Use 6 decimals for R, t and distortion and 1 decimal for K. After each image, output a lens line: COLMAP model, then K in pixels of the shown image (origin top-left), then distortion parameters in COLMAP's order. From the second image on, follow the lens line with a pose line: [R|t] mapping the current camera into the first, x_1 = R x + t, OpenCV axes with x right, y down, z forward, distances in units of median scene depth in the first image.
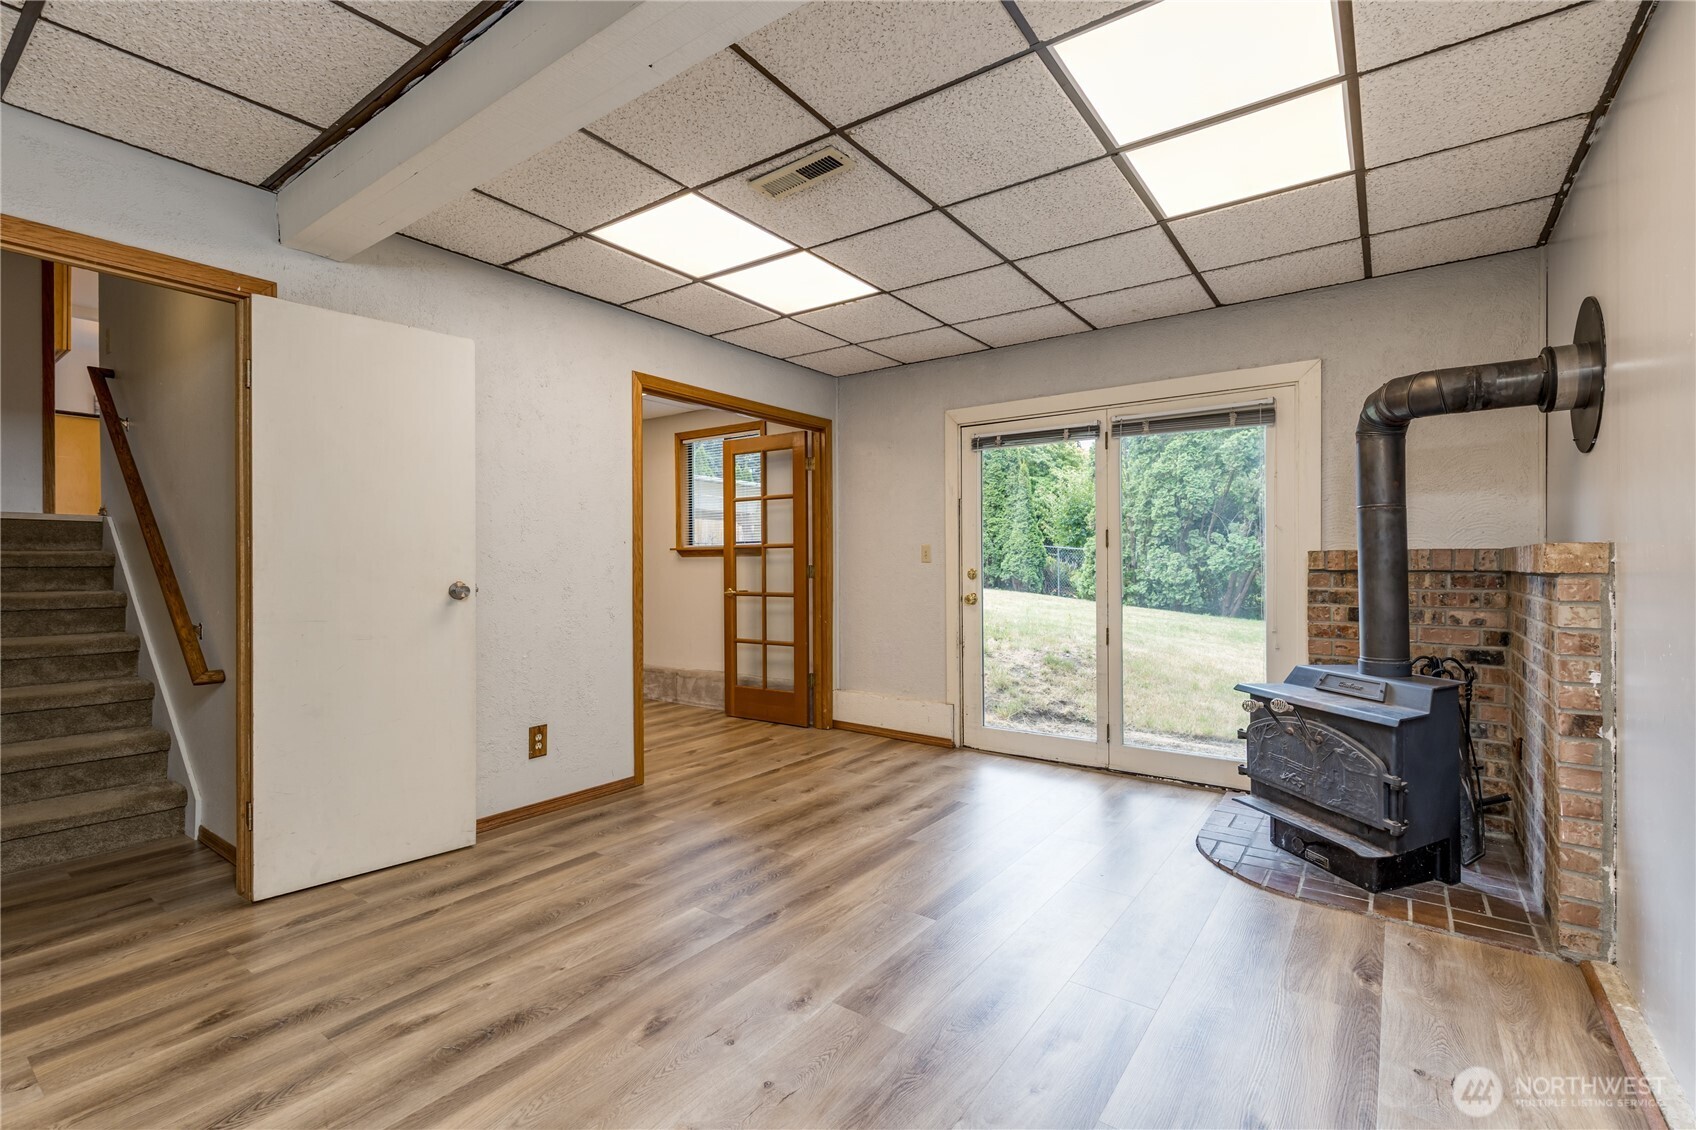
lens RADIAL K [[761.0, 0, 848.0], [0, 761.0, 565.0], [0, 0, 1]] dist [0.003795, 0.000169]
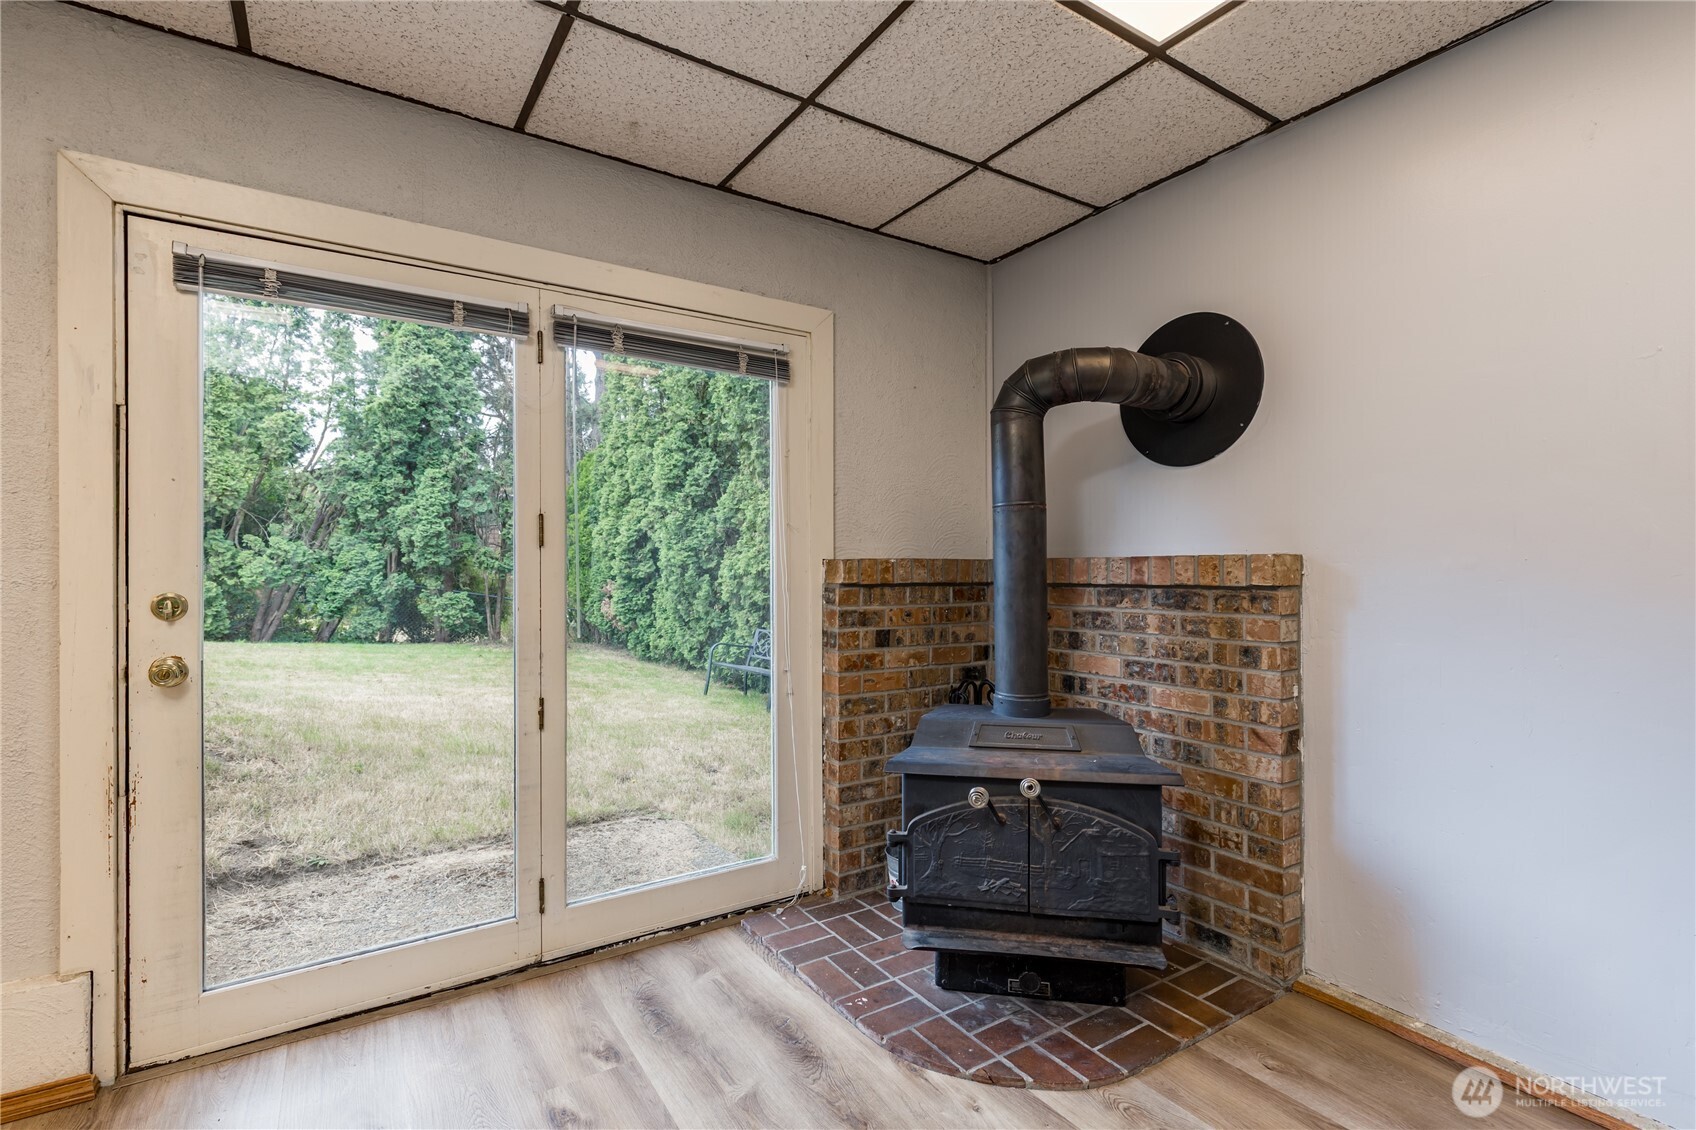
lens RADIAL K [[761.0, 0, 848.0], [0, 761.0, 565.0], [0, 0, 1]] dist [0.003795, 0.000169]
pose [[0.363529, 0.006506, 0.931560, -0.071563], [0.005589, 0.999942, -0.009165, -0.004163], [-0.931566, 0.008538, 0.363471, 0.544443]]
